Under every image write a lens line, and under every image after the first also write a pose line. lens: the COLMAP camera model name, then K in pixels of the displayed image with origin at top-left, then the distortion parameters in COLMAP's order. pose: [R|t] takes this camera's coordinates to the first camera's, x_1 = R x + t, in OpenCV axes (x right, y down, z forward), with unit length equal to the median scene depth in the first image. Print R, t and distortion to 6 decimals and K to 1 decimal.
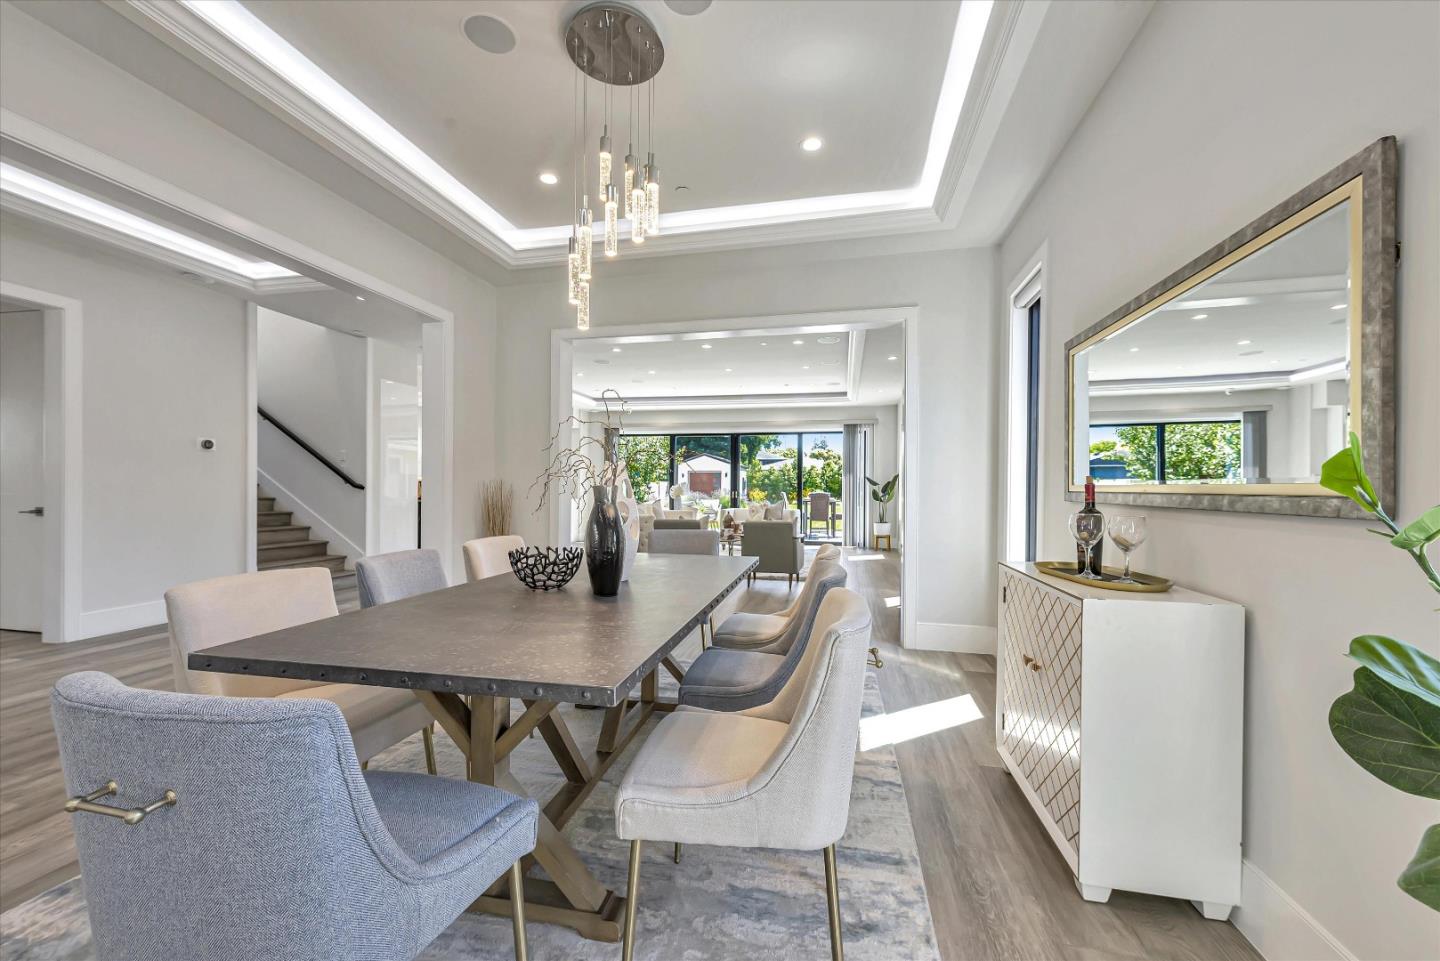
lens RADIAL K [[567.4, 0, 718.5], [0, 567.4, 490.8], [0, 0, 1]] dist [0.011786, -0.000342]
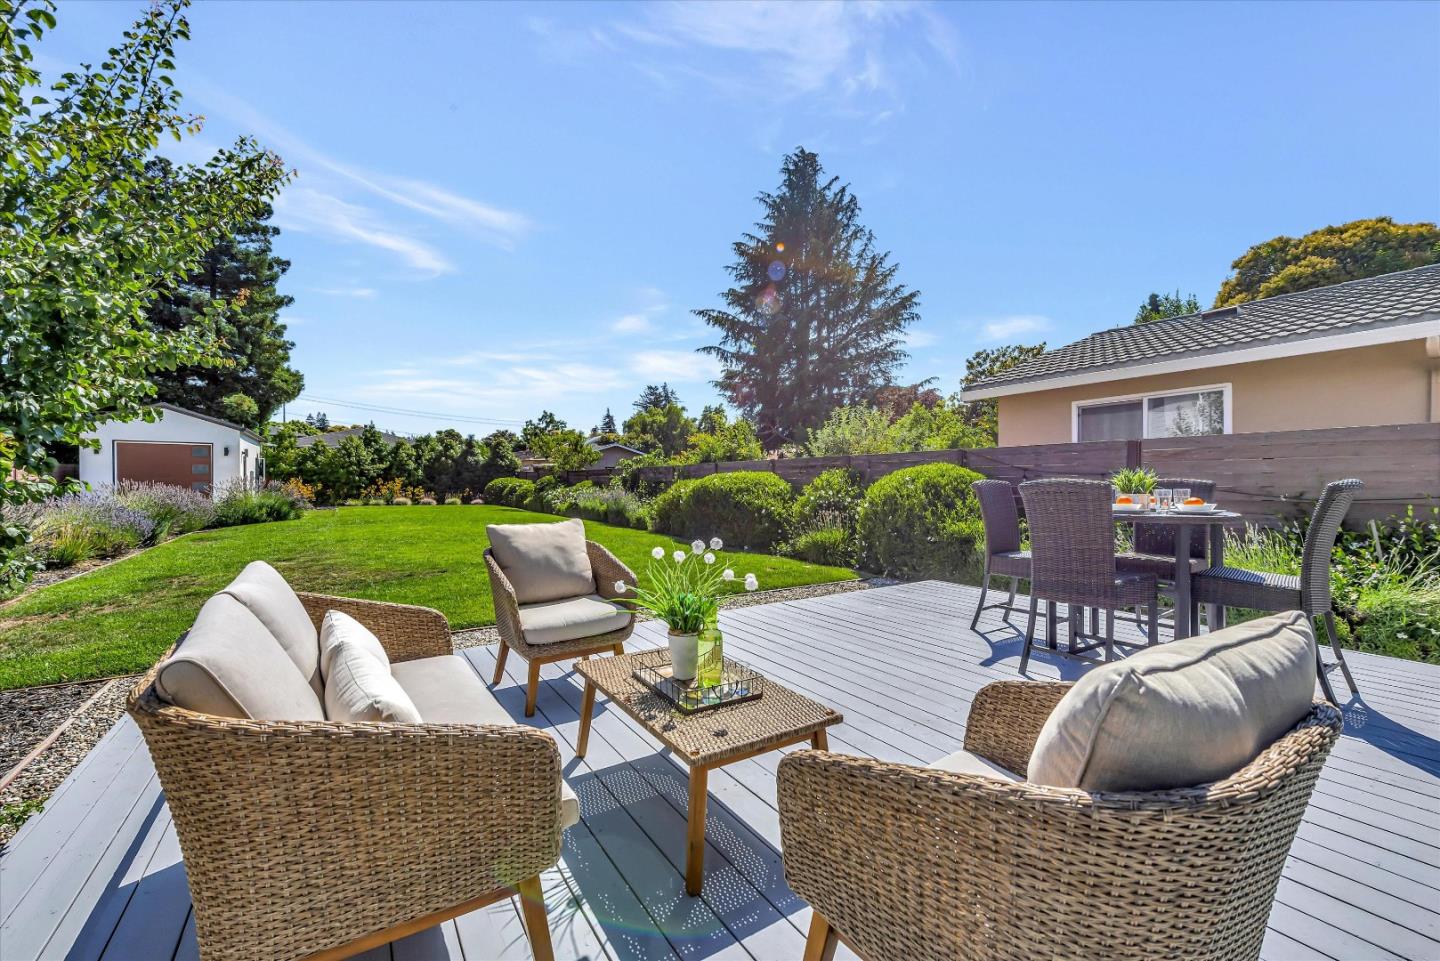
lens RADIAL K [[586.6, 0, 725.0], [0, 586.6, 488.2], [0, 0, 1]] dist [0.001209, -0.000056]
pose [[0.699314, -0.011884, 0.714716, -0.152677], [0.006804, 0.999927, 0.009968, 0.008768], [-0.714782, -0.002108, 0.699344, 1.036243]]
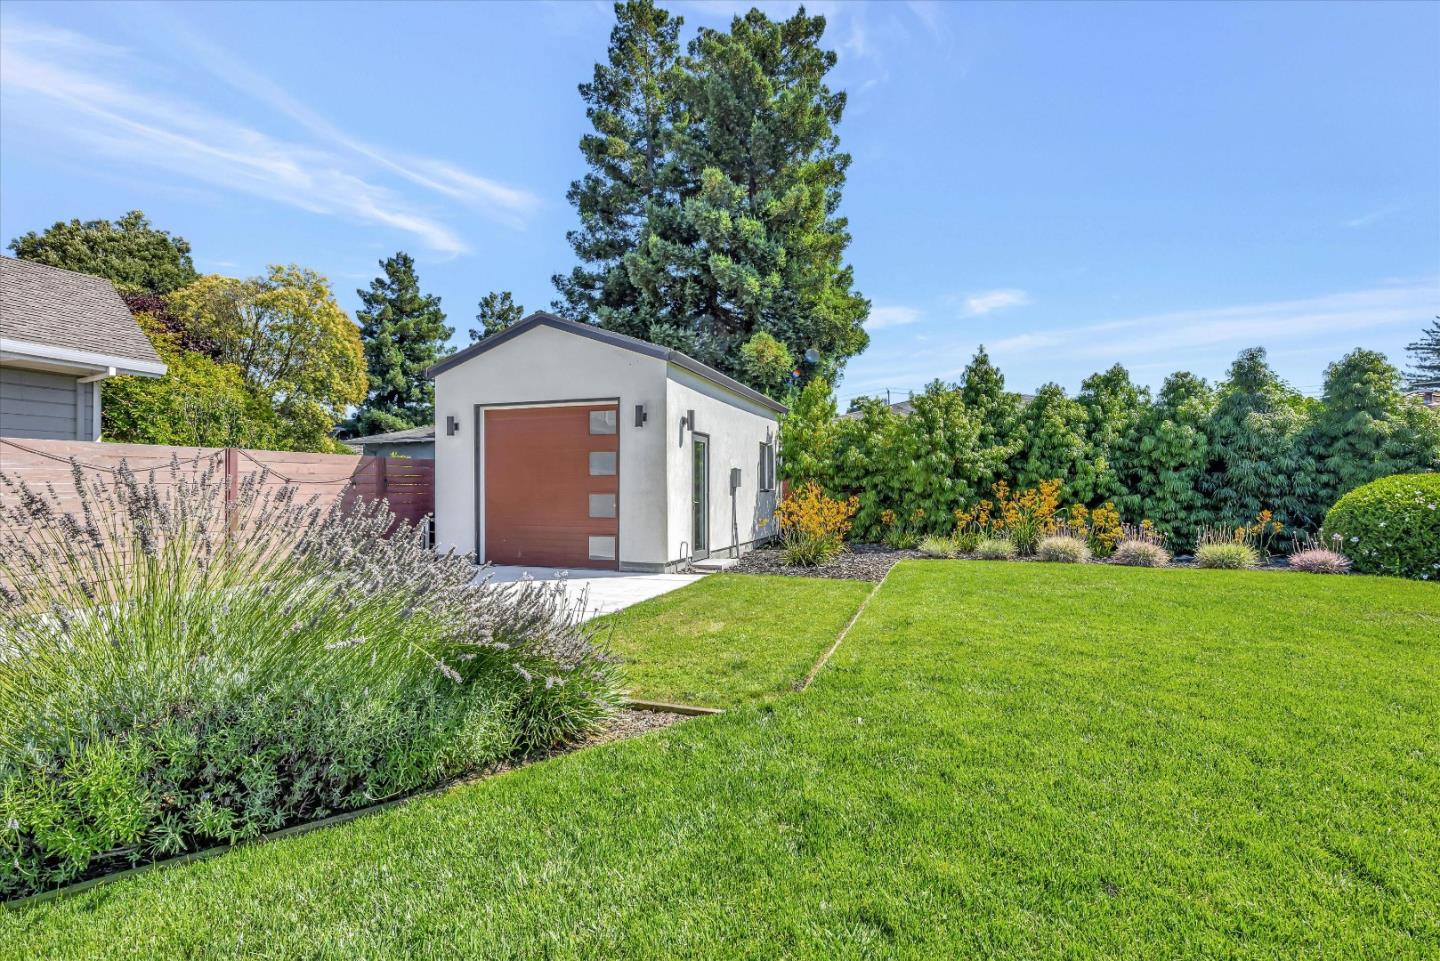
lens RADIAL K [[666.5, 0, 722.3], [0, 666.5, 488.2], [0, 0, 1]] dist [0.000722, -0.000200]
pose [[0.993495, -0.010755, -0.113367, 0.206252], [0.009725, 0.999906, -0.009639, -0.000269], [0.113460, 0.008474, 0.993506, 2.424505]]
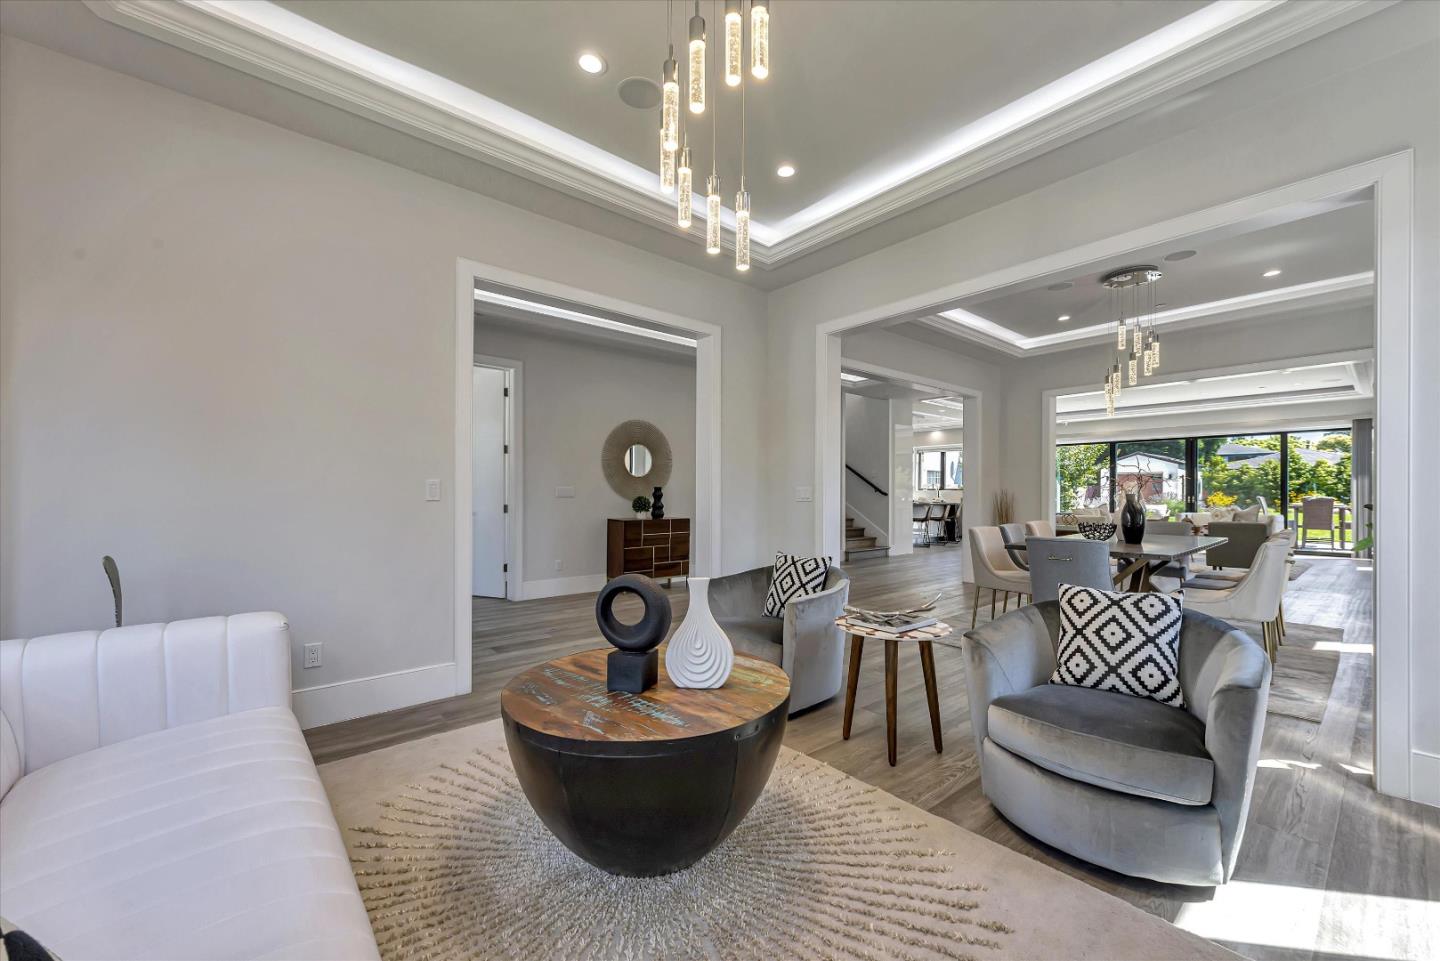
lens RADIAL K [[567.4, 0, 718.5], [0, 567.4, 490.8], [0, 0, 1]] dist [0.011786, -0.000342]
pose [[0.795924, -0.008365, -0.605338, -0.023487], [0.003211, 0.999949, -0.009596, -0.000918], [0.605388, 0.005695, 0.795910, -0.290894]]
